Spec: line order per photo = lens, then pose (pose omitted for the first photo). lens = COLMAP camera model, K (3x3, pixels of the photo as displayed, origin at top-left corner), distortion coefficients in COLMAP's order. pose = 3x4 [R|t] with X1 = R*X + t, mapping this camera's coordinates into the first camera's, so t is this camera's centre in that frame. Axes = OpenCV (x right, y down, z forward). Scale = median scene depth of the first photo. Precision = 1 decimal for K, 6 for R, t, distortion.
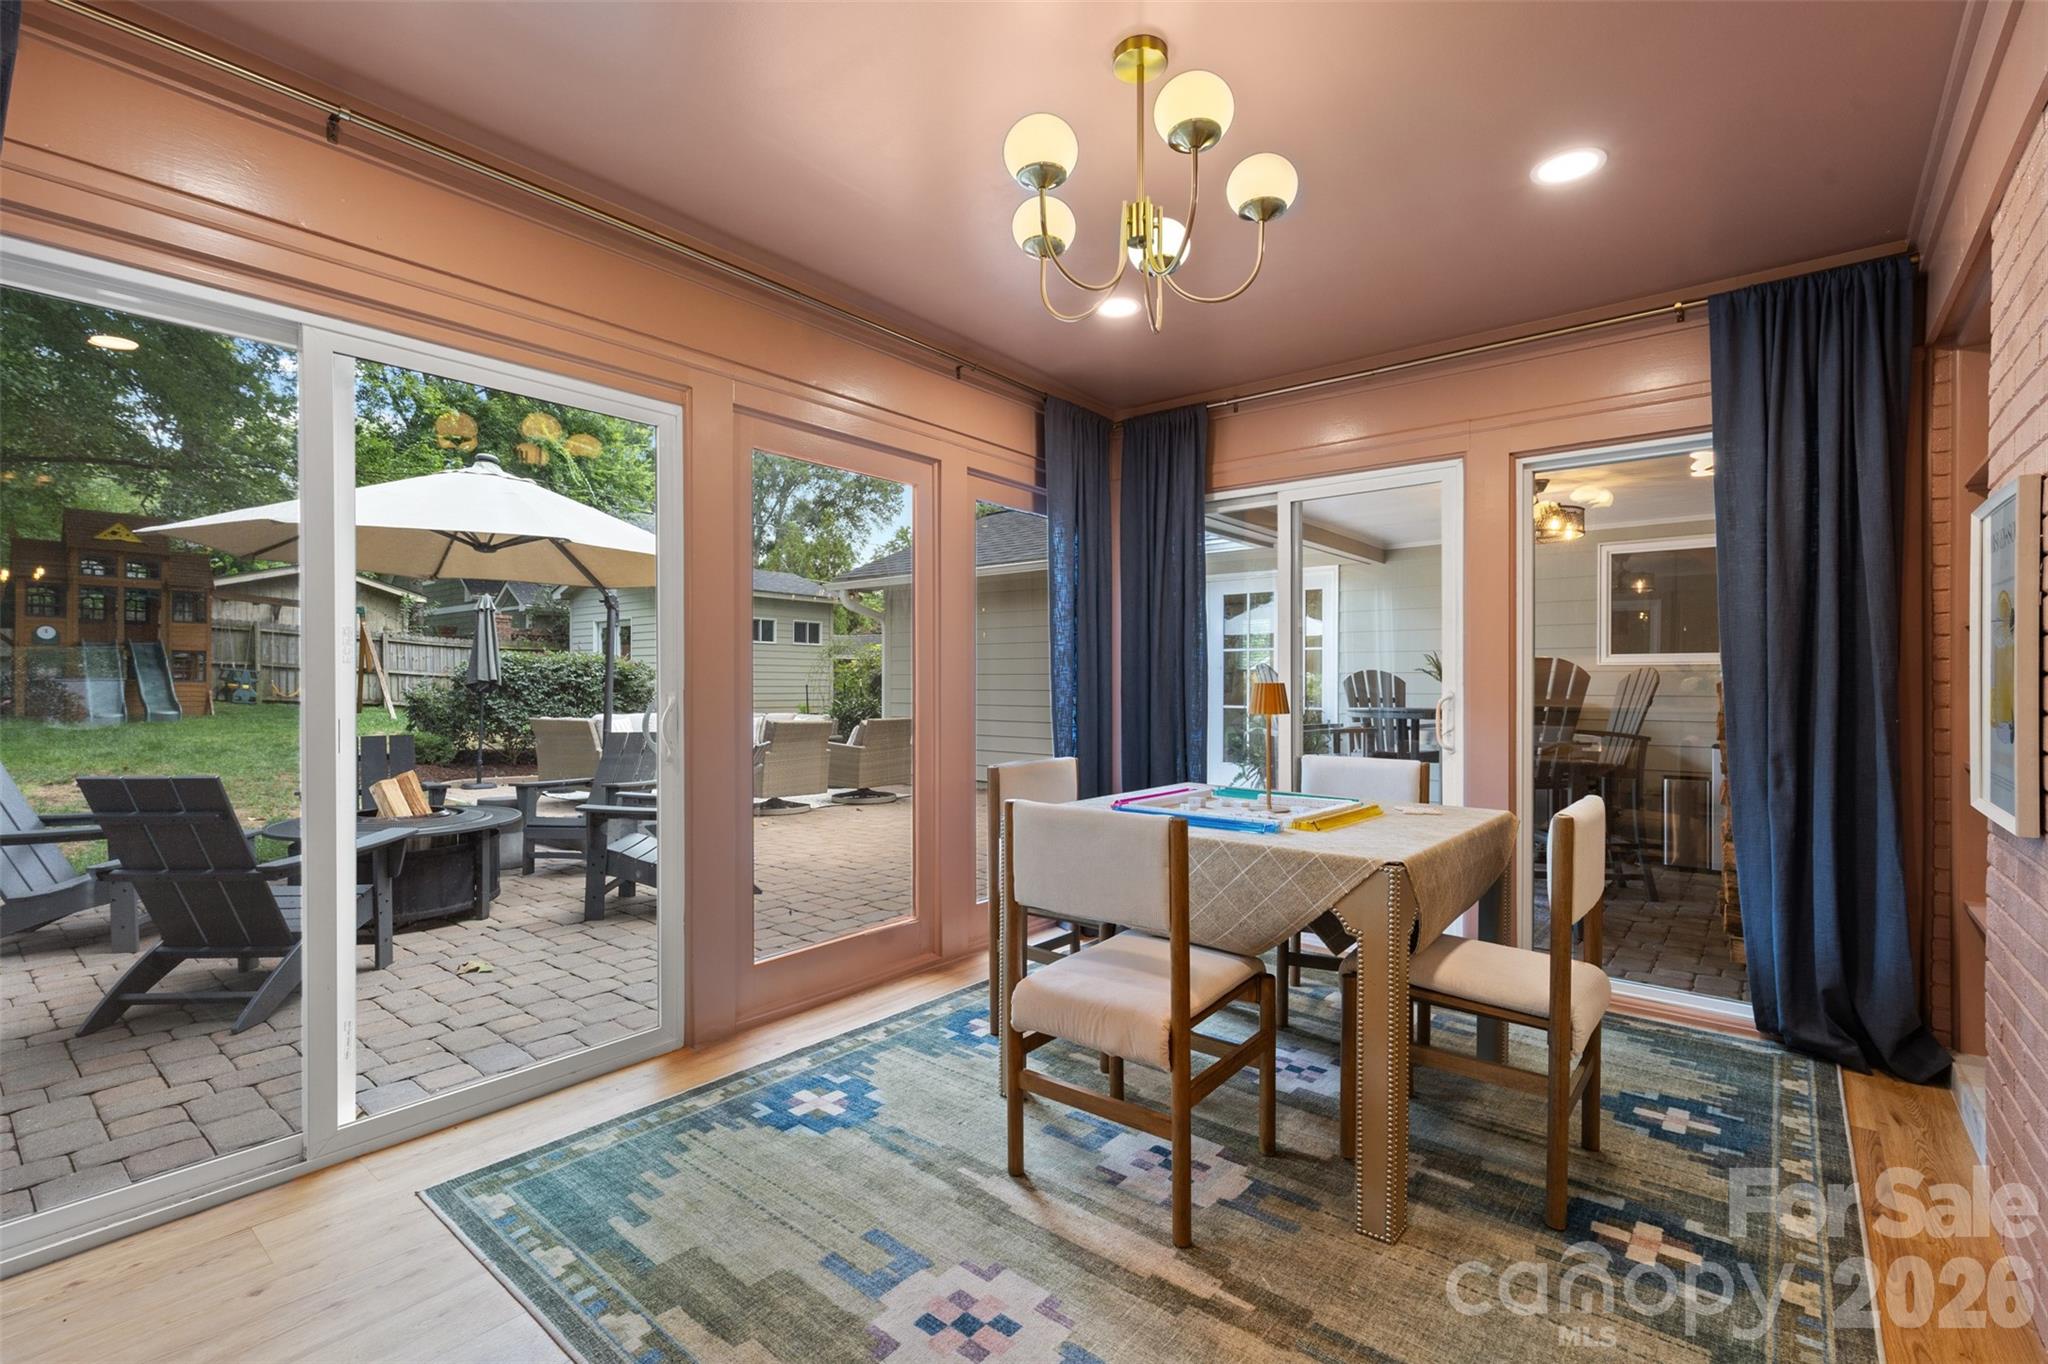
lens RADIAL K [[920.7, 0, 1024.4], [0, 920.7, 687.6], [0, 0, 1]] dist [0.008129, -0.001563]
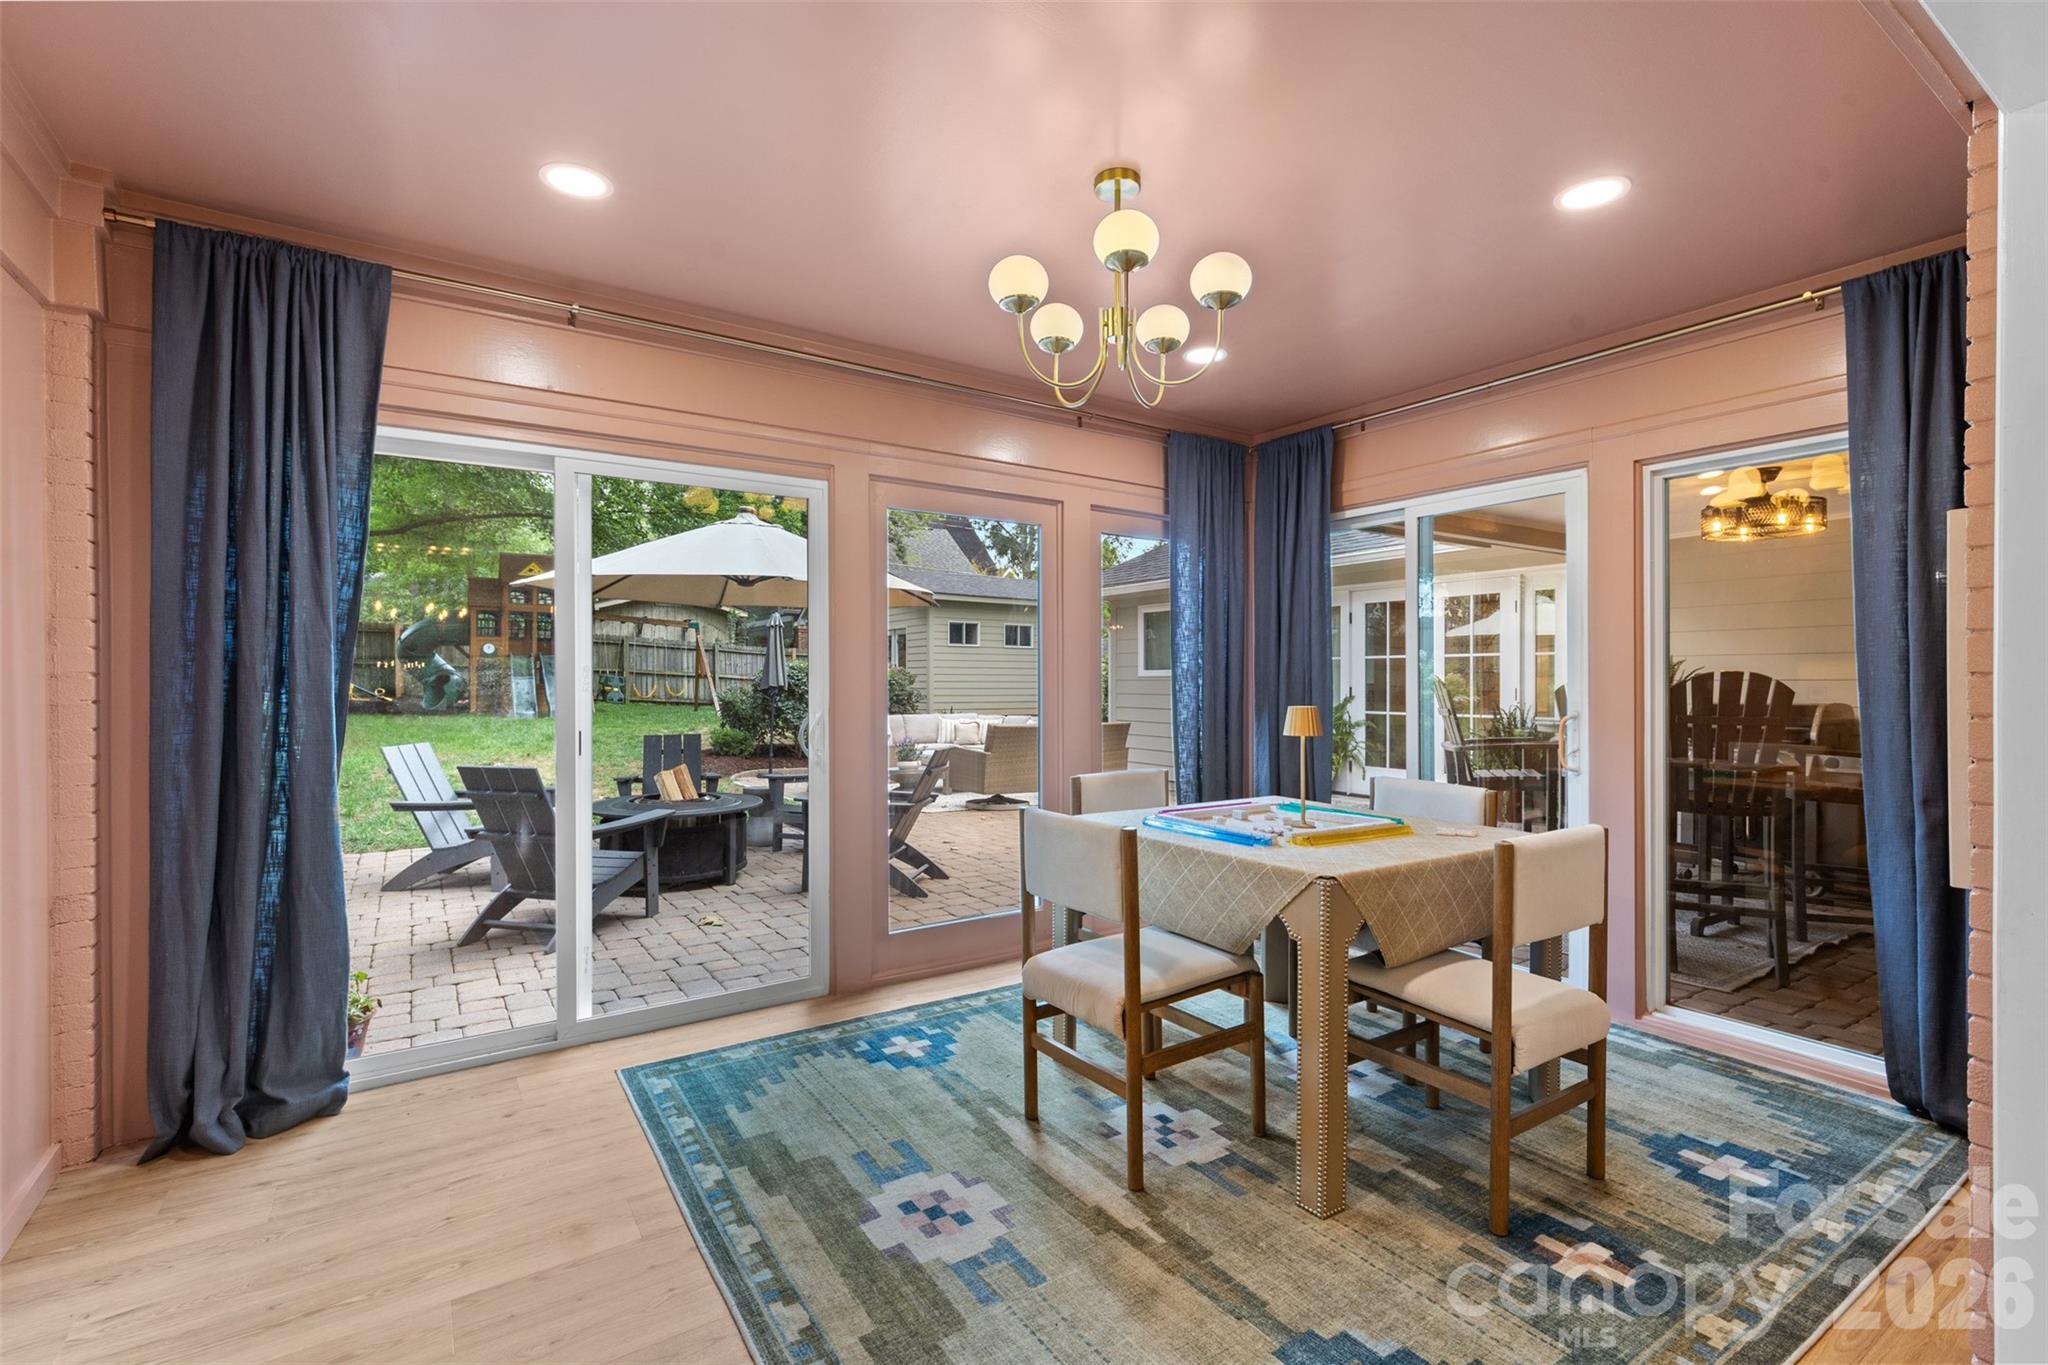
lens RADIAL K [[920.7, 0, 1022.2], [0, 920.7, 680.6], [0, 0, 1]] dist [0.008129, -0.001563]
pose [[0.955370, -0.002304, -0.295404, 0.261370], [0.000386, 0.999978, -0.006551, -0.027653], [0.295413, 0.006144, 0.955350, -0.120691]]
